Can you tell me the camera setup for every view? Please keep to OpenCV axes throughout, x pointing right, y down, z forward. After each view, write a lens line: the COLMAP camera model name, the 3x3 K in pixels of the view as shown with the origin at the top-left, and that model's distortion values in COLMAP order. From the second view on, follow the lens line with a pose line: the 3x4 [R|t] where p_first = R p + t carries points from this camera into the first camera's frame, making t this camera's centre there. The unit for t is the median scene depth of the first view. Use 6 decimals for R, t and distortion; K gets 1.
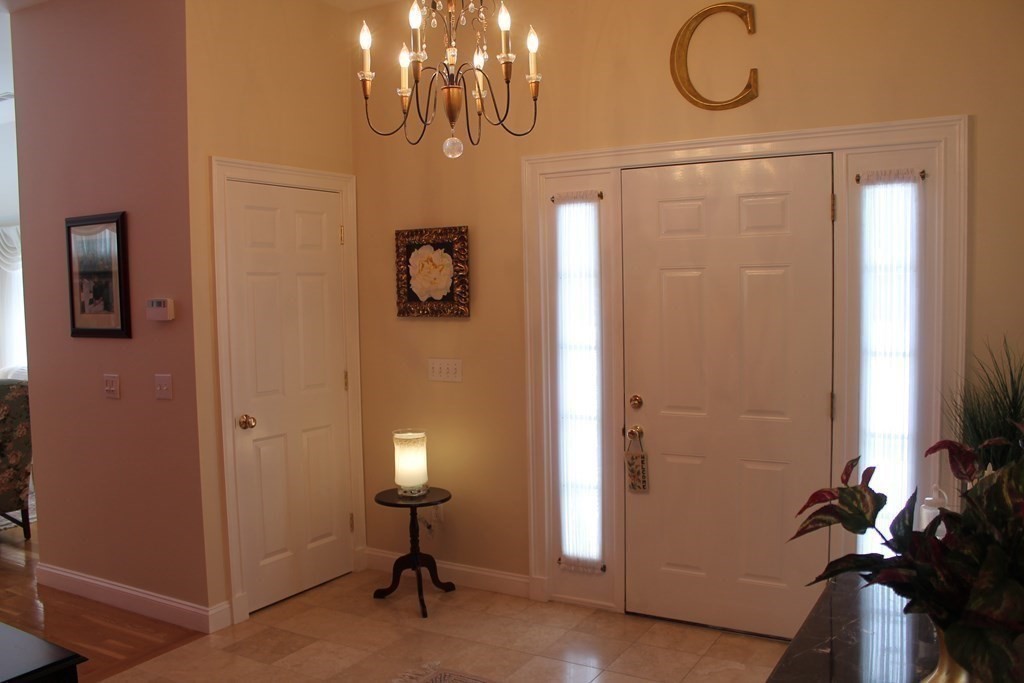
lens RADIAL K [[860.1, 0, 512.0], [0, 860.1, 341.5], [0, 0, 1]] dist [-0.141392, 0.118558]
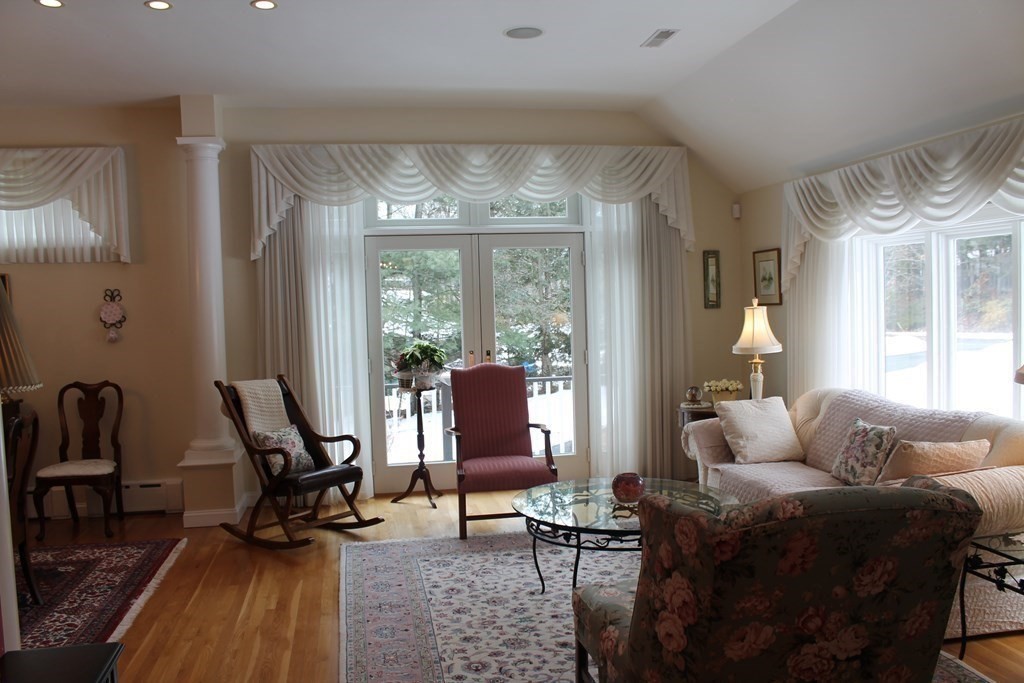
lens RADIAL K [[860.1, 0, 512.0], [0, 860.1, 341.5], [0, 0, 1]] dist [-0.141392, 0.118558]
pose [[0.663596, 0.036911, -0.747180, -0.440771], [-0.031687, 0.999273, 0.021222, -0.022175], [0.747420, 0.009593, 0.664283, 0.614709]]
